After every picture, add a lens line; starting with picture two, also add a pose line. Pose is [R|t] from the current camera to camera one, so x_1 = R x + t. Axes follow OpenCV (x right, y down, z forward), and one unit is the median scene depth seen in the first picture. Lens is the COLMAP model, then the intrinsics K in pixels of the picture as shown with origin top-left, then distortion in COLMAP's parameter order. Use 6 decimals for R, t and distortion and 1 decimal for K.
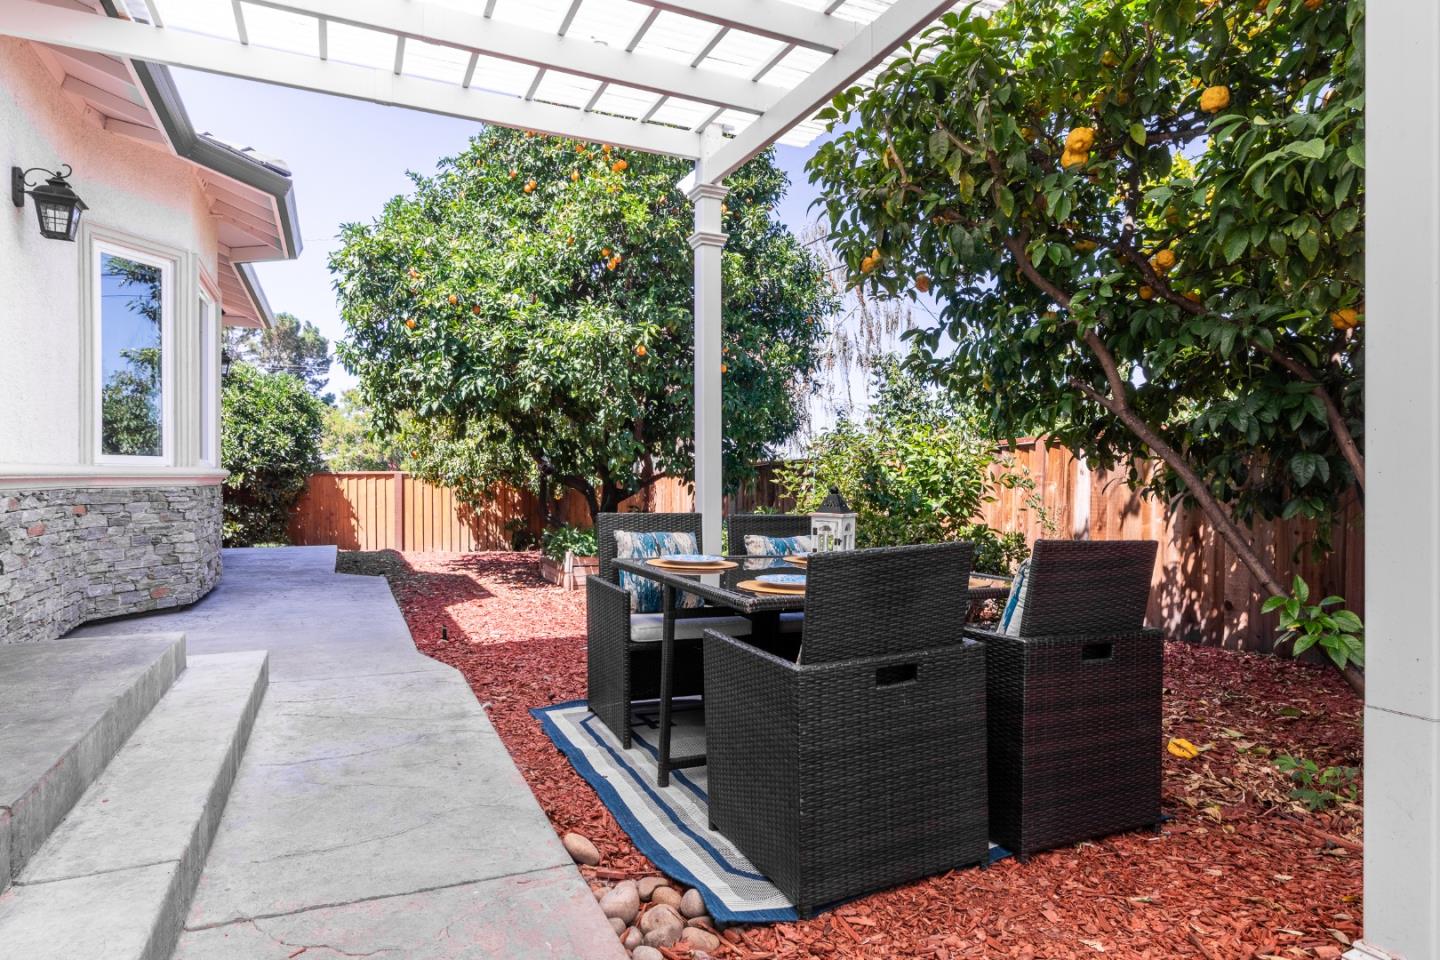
lens RADIAL K [[781.6, 0, 720.0], [0, 781.6, 480.0], [0, 0, 1]] dist [0.001420, 0.000512]
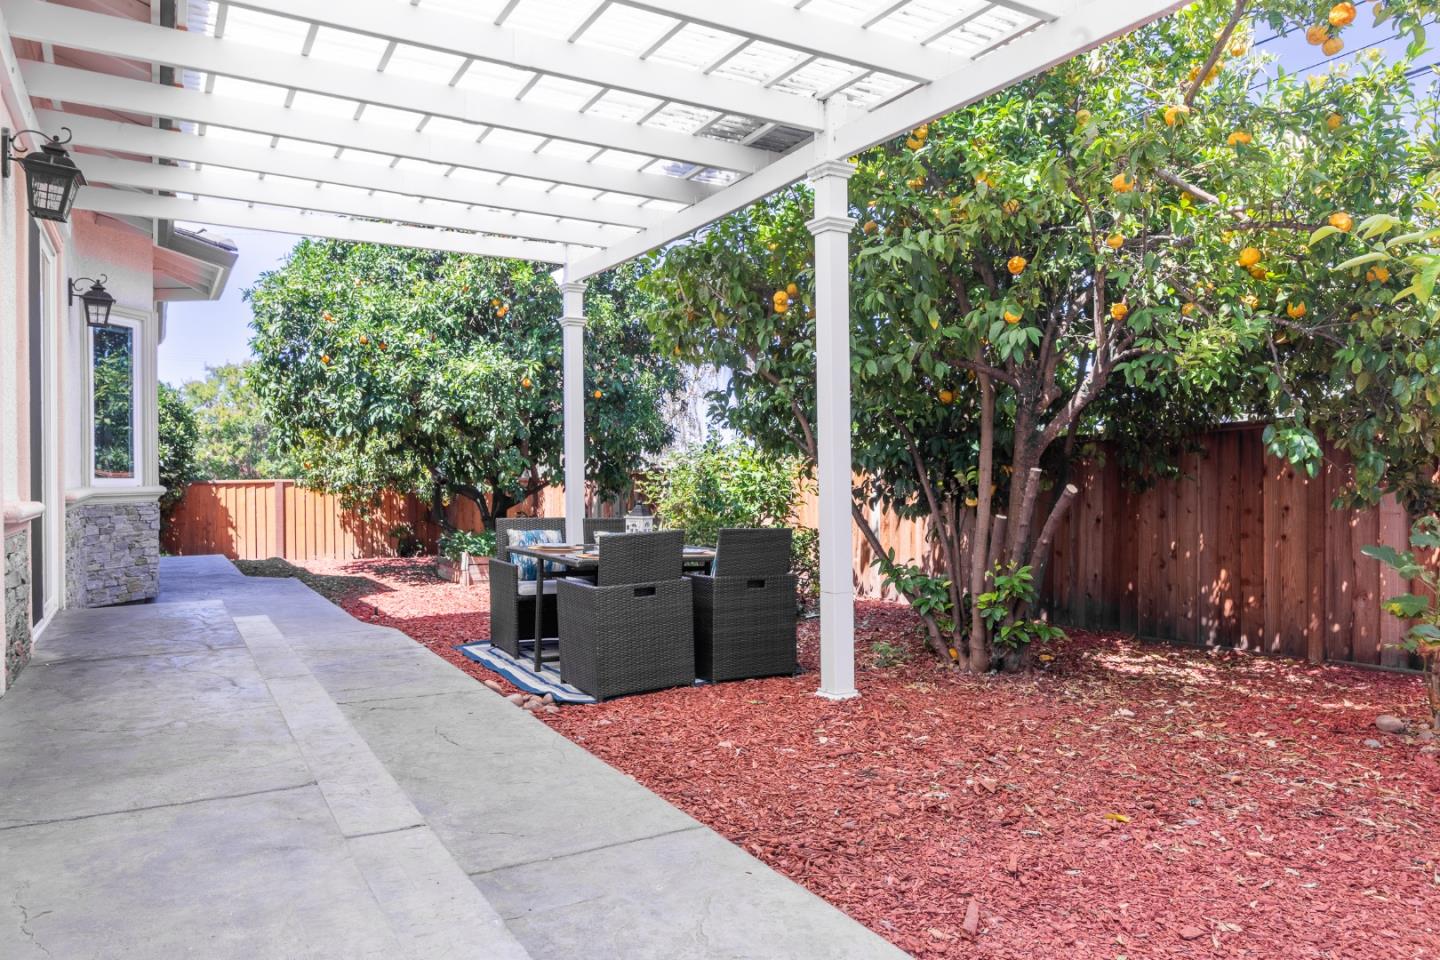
lens RADIAL K [[842.8, 0, 720.0], [0, 842.8, 480.0], [0, 0, 1]] dist [-0.001813, -0.000340]
pose [[0.992789, -0.009221, 0.119523, 0.038942], [0.009269, 0.999957, 0.000149, -0.013864], [-0.119520, 0.000960, 0.992831, -0.325617]]
